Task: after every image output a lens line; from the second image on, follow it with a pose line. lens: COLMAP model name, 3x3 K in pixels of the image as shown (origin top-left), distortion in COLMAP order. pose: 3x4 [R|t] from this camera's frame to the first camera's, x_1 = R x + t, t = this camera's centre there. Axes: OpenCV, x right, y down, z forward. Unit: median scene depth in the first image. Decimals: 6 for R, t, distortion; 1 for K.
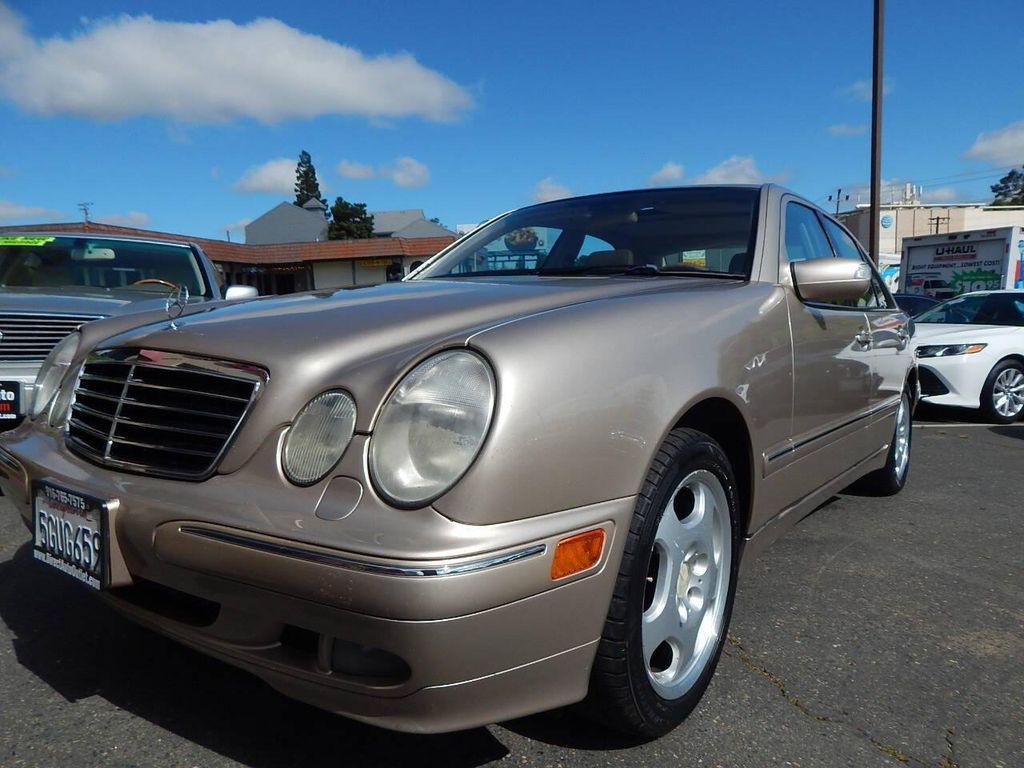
lens RADIAL K [[709.2, 0, 525.6], [0, 709.2, 381.9], [0, 0, 1]] dist [0.021645, -0.006720]
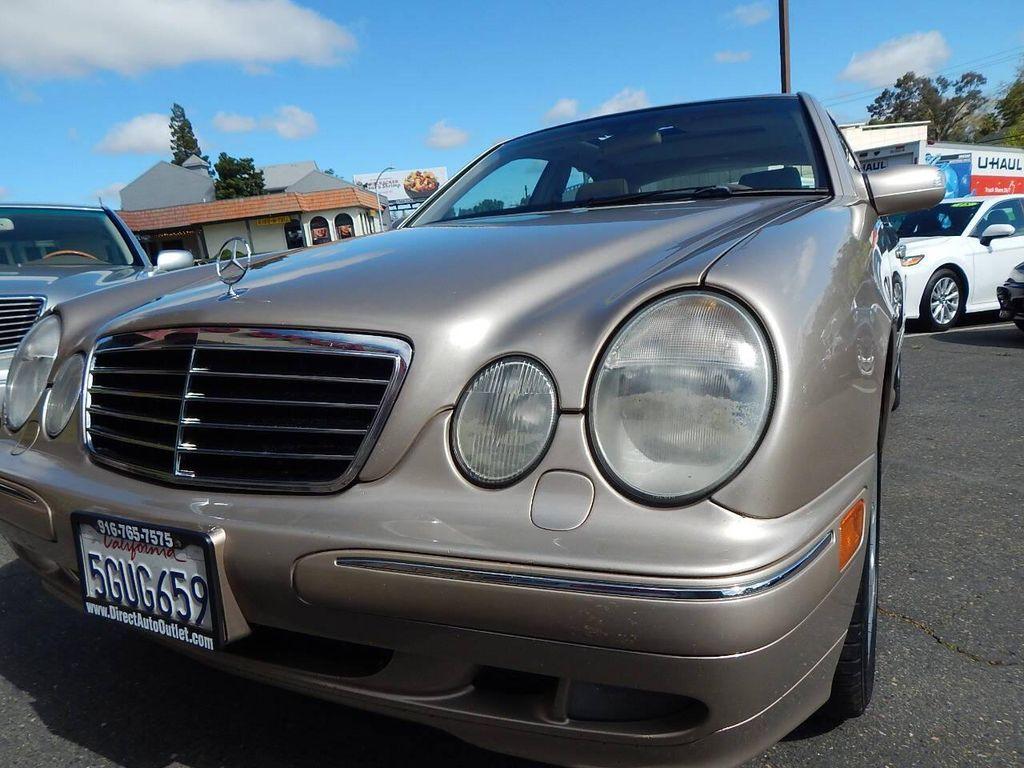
lens RADIAL K [[709.2, 0, 525.6], [0, 709.2, 381.9], [0, 0, 1]] dist [0.021645, -0.006720]
pose [[0.988519, -0.096478, 0.116281, -0.109995], [0.087595, 0.993000, 0.079238, -0.006812], [-0.123111, -0.068143, 0.990051, 0.077706]]
